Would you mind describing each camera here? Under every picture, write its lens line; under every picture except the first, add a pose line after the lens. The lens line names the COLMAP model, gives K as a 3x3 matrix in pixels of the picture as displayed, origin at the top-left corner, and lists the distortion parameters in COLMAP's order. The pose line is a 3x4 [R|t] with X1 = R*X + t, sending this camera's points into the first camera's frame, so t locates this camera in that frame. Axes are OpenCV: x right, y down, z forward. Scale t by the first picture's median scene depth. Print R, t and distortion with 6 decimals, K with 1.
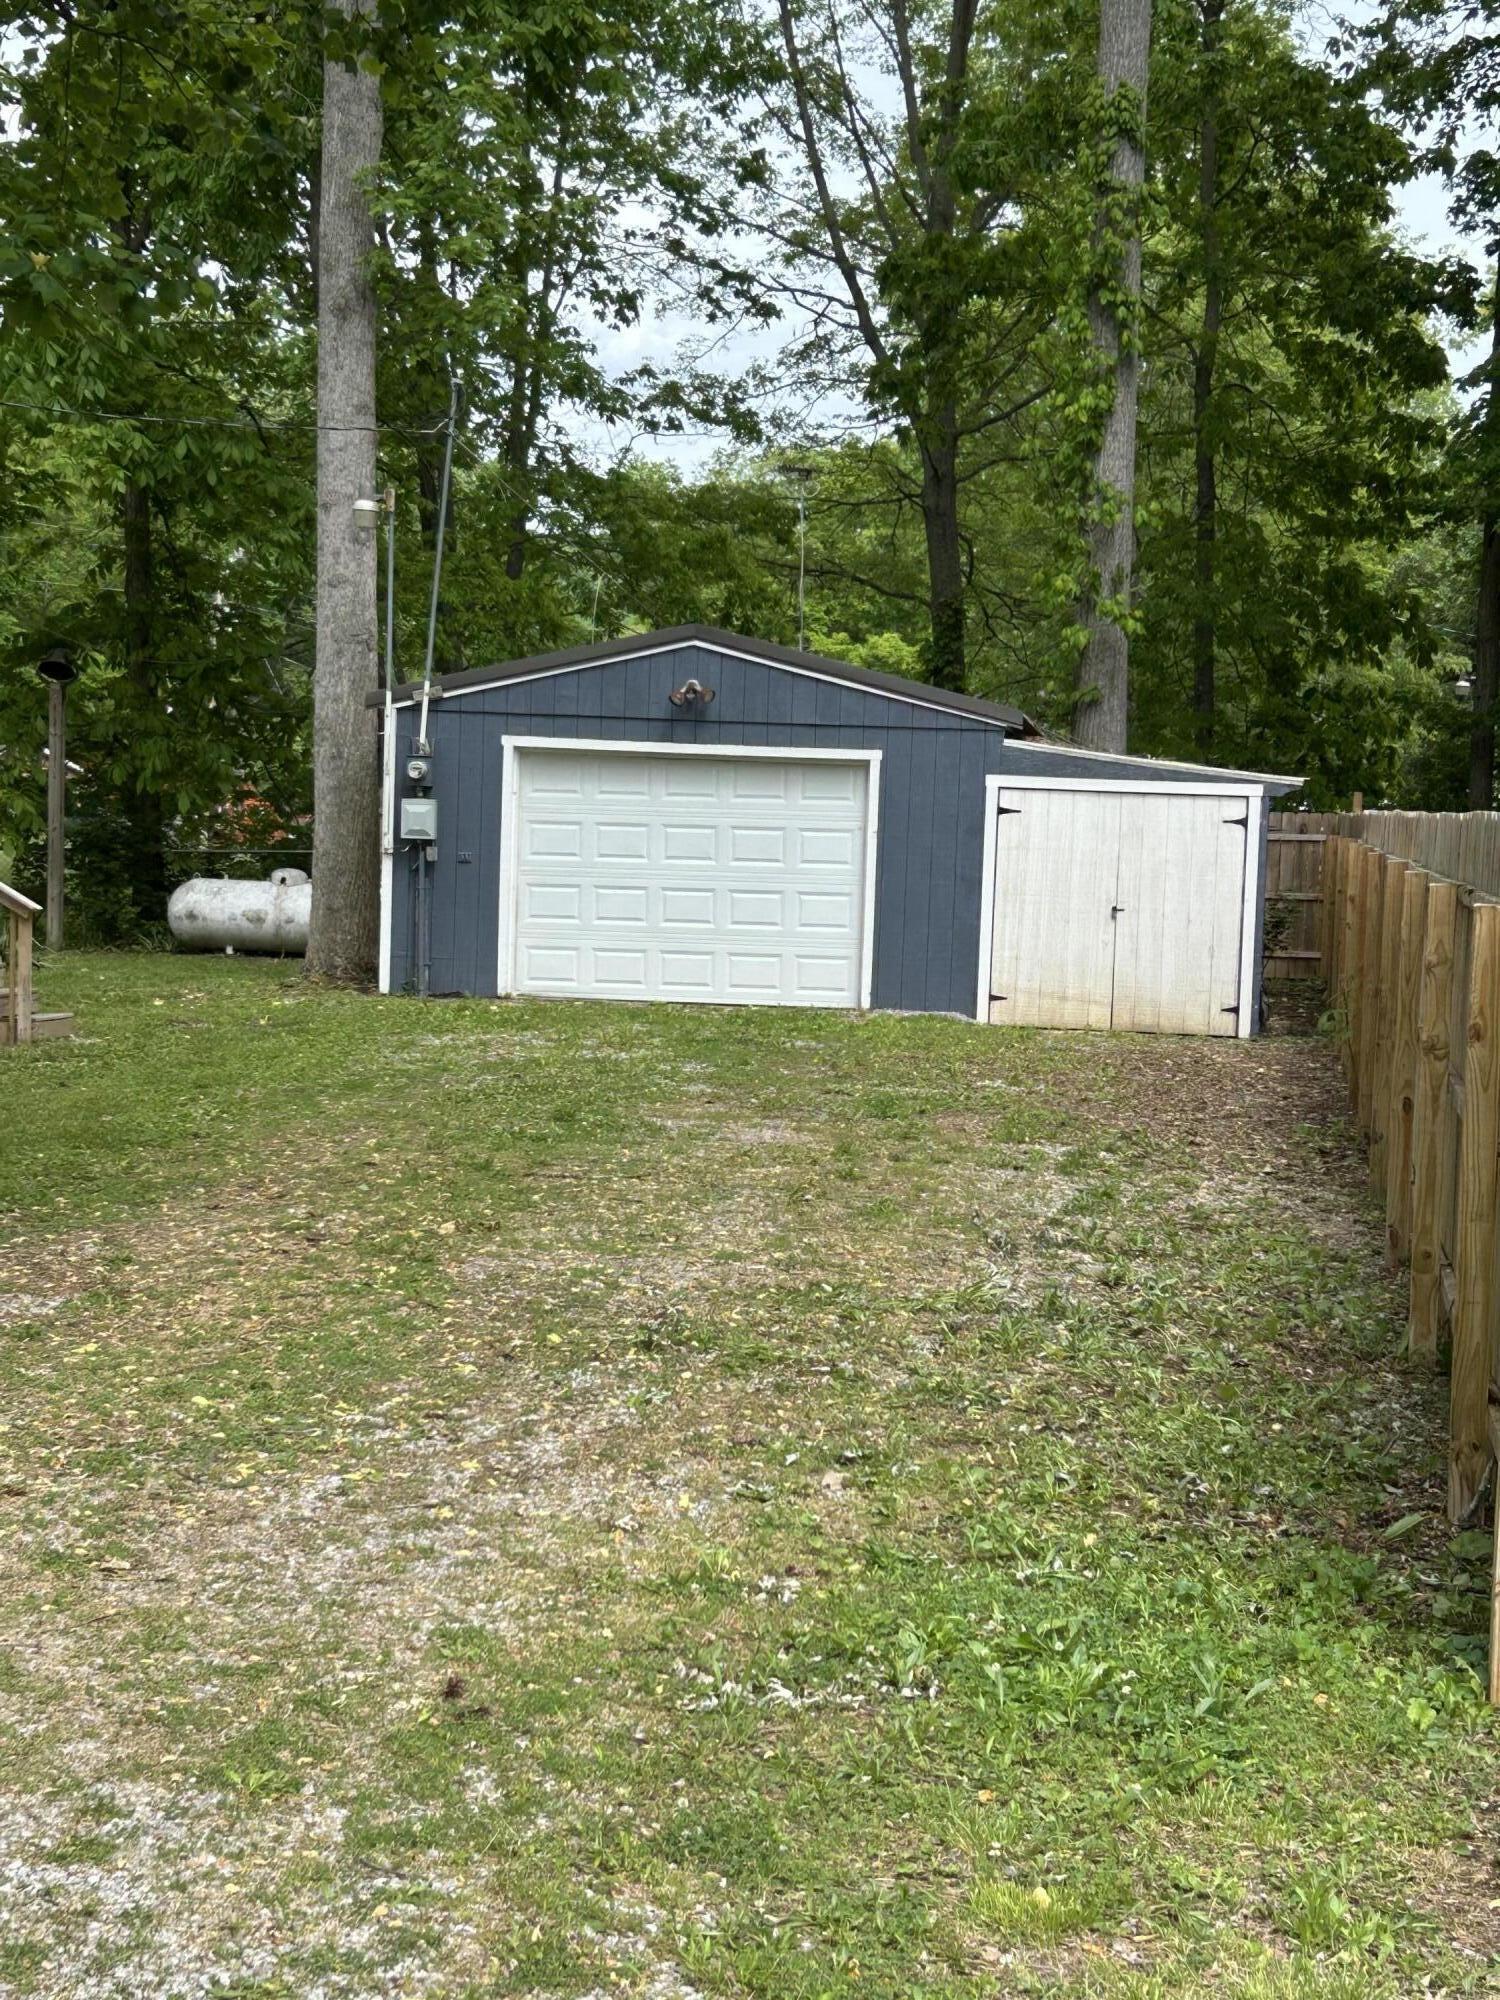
lens RADIAL K [[3062.7, 0, 747.7], [0, 3062.7, 1000.3], [0, 0, 1]] dist [0.132924, 0.000000]
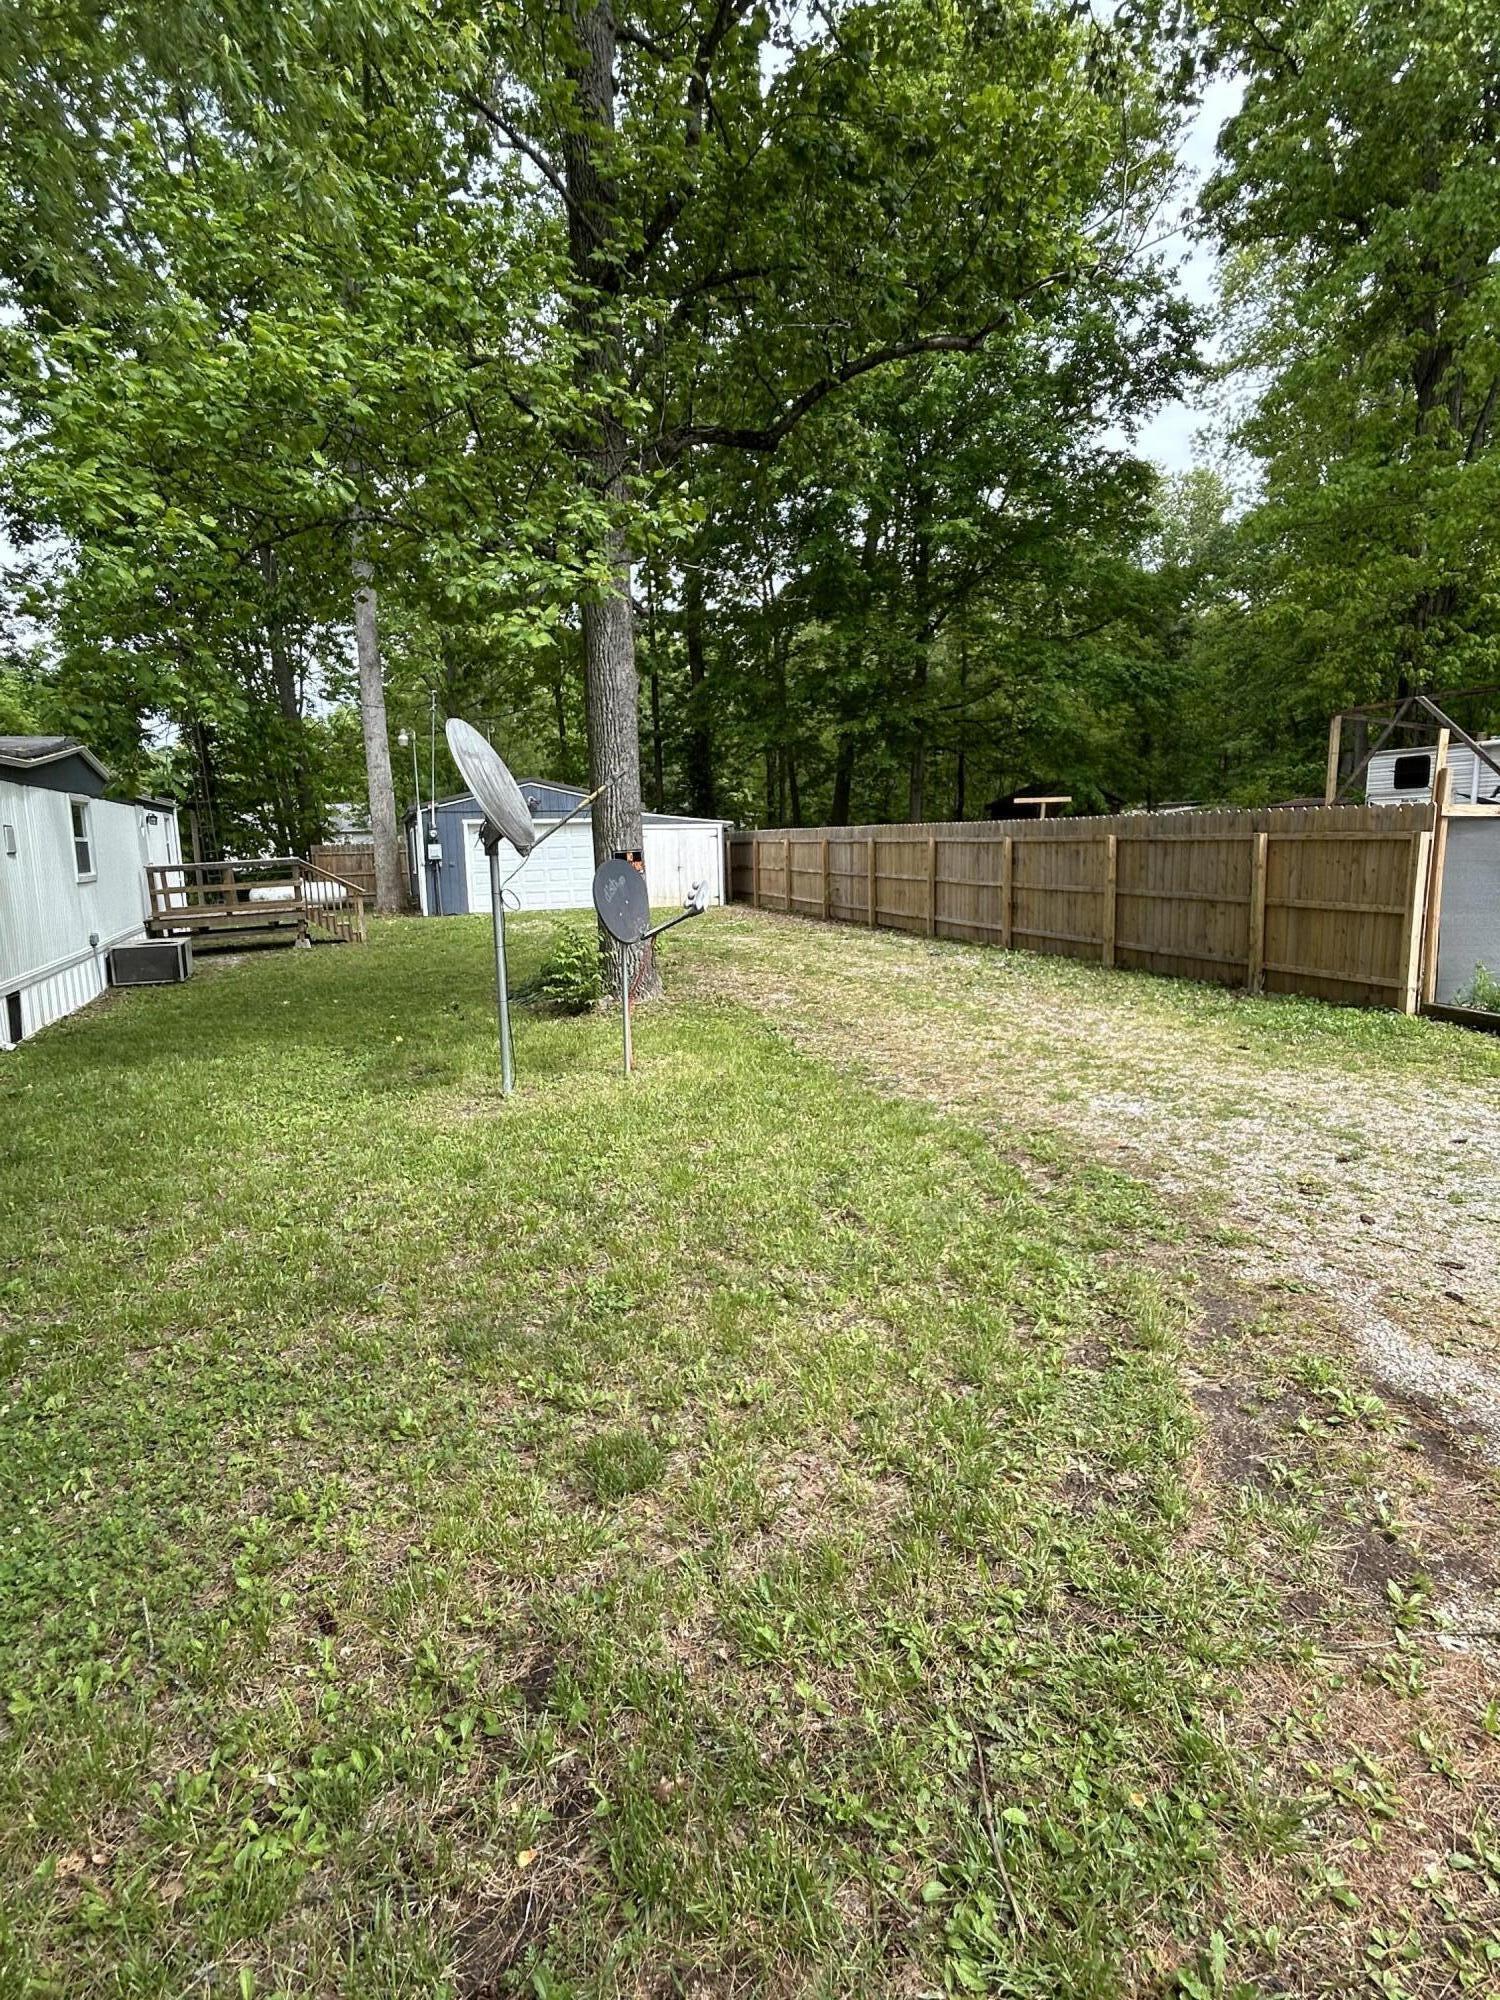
lens RADIAL K [[1038.0, 0, 762.9], [0, 1038.0, 1004.8], [0, 0, 1]] dist [-0.021062, 0.000061]
pose [[0.890769, -0.124449, 0.437084, -0.267962], [0.081769, 0.989968, 0.115224, -0.006031], [-0.447039, -0.066898, 0.892009, 0.028900]]
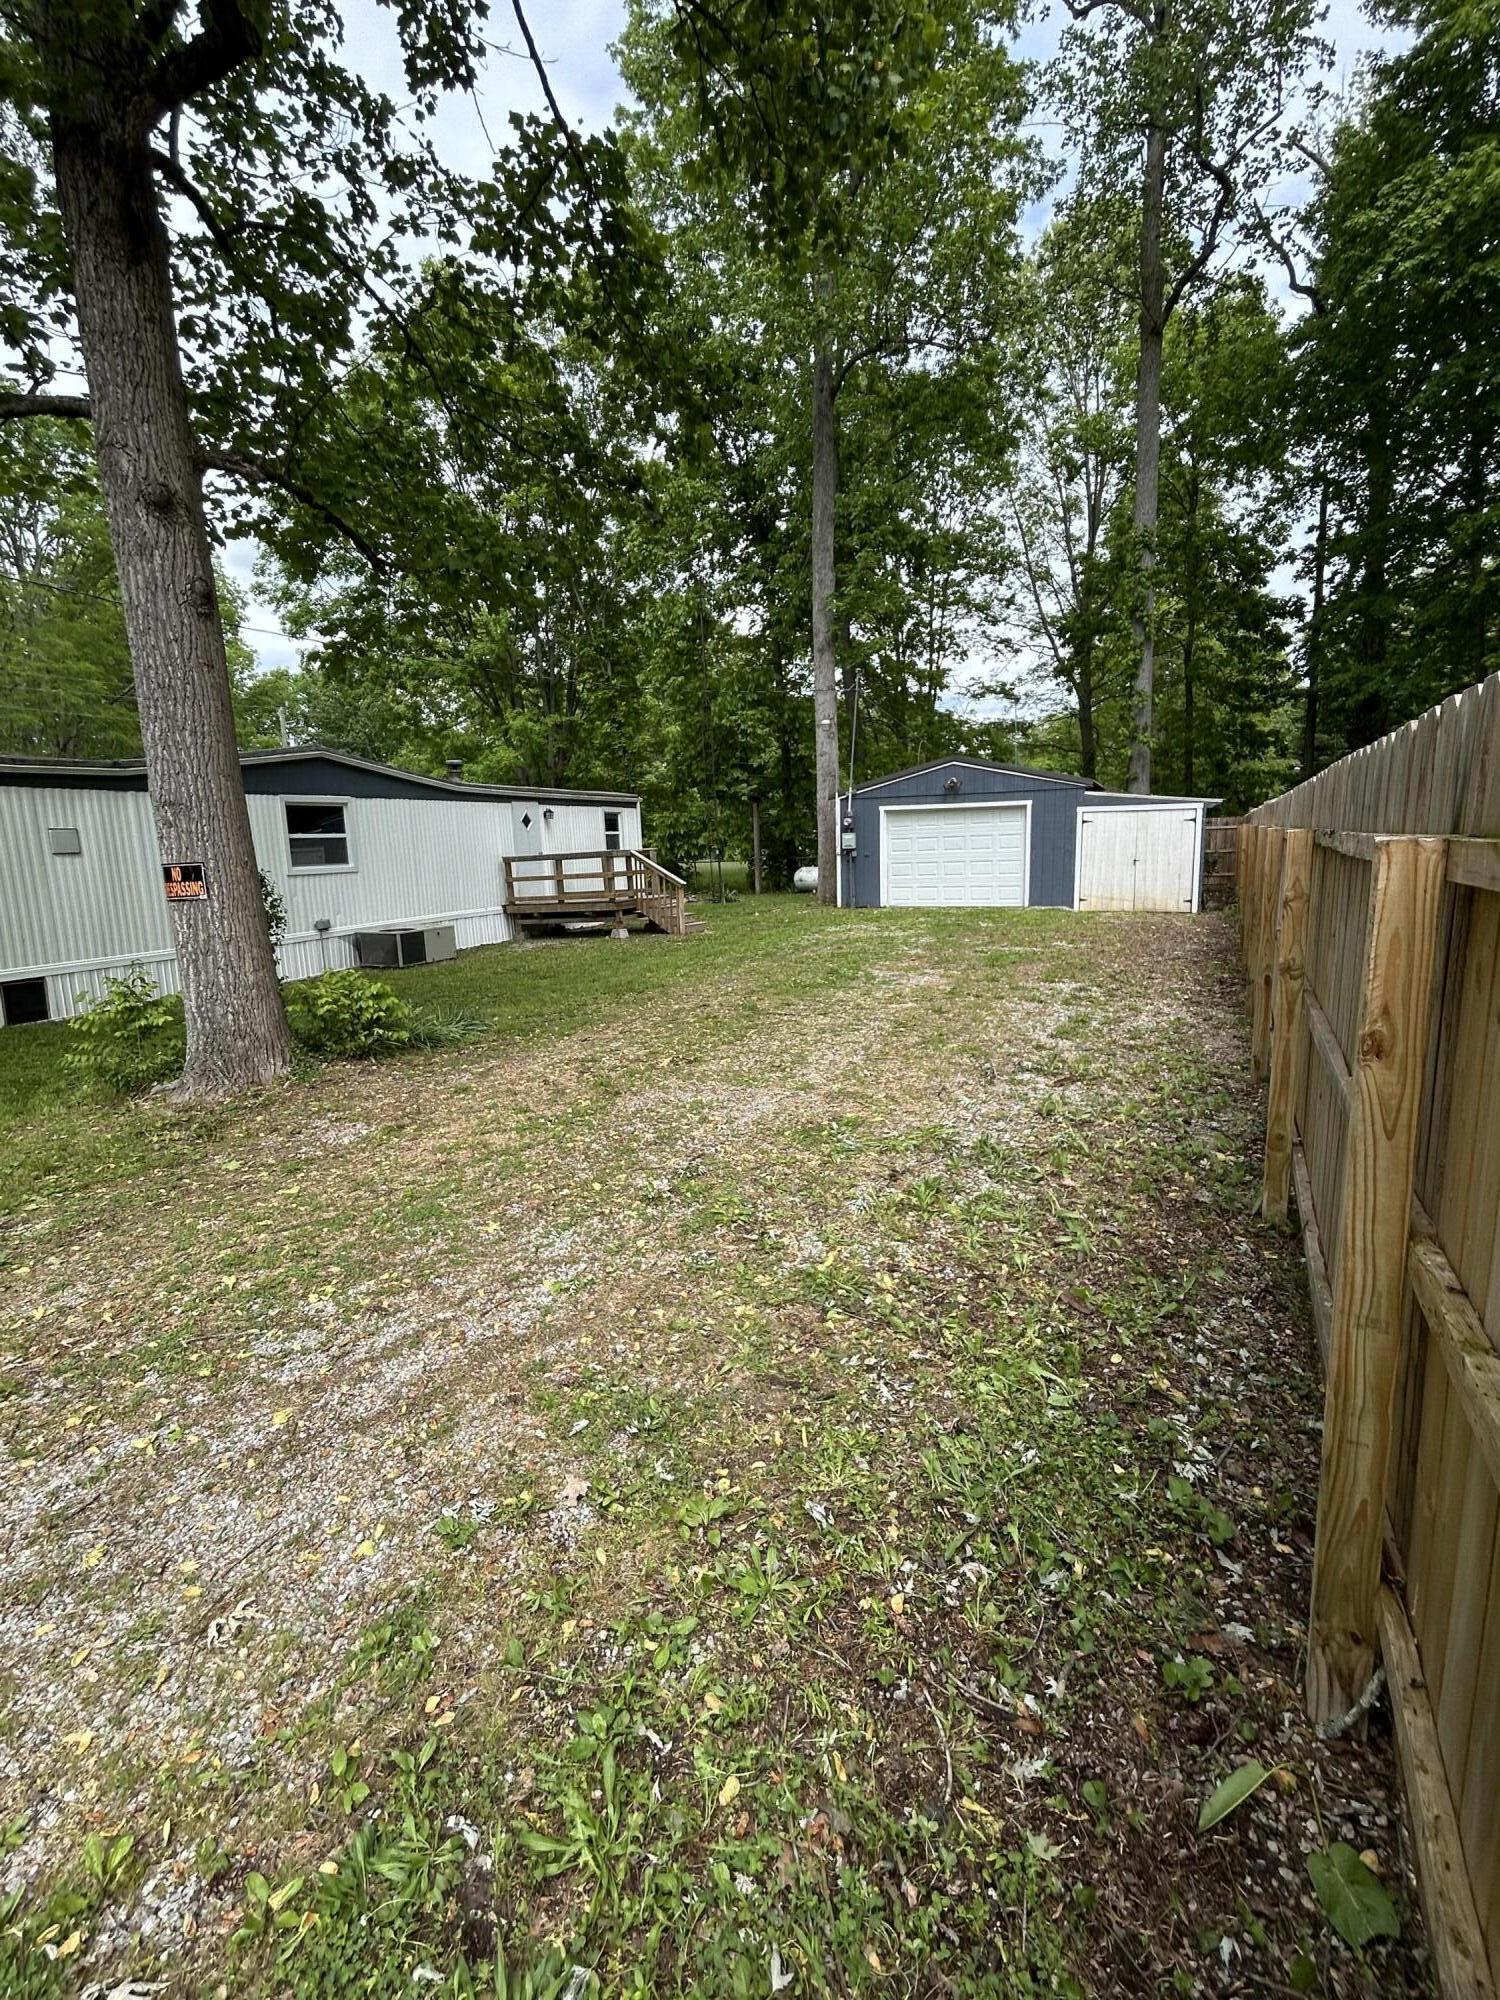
lens RADIAL K [[894.2, 0, 744.7], [0, 894.2, 989.9], [0, 0, 1]] dist [-0.003166, 0.002085]
pose [[0.947913, -0.010361, -0.318362, 0.051054], [0.042109, 0.994775, 0.093003, -0.006898], [0.315735, -0.101564, 0.943396, 0.233700]]
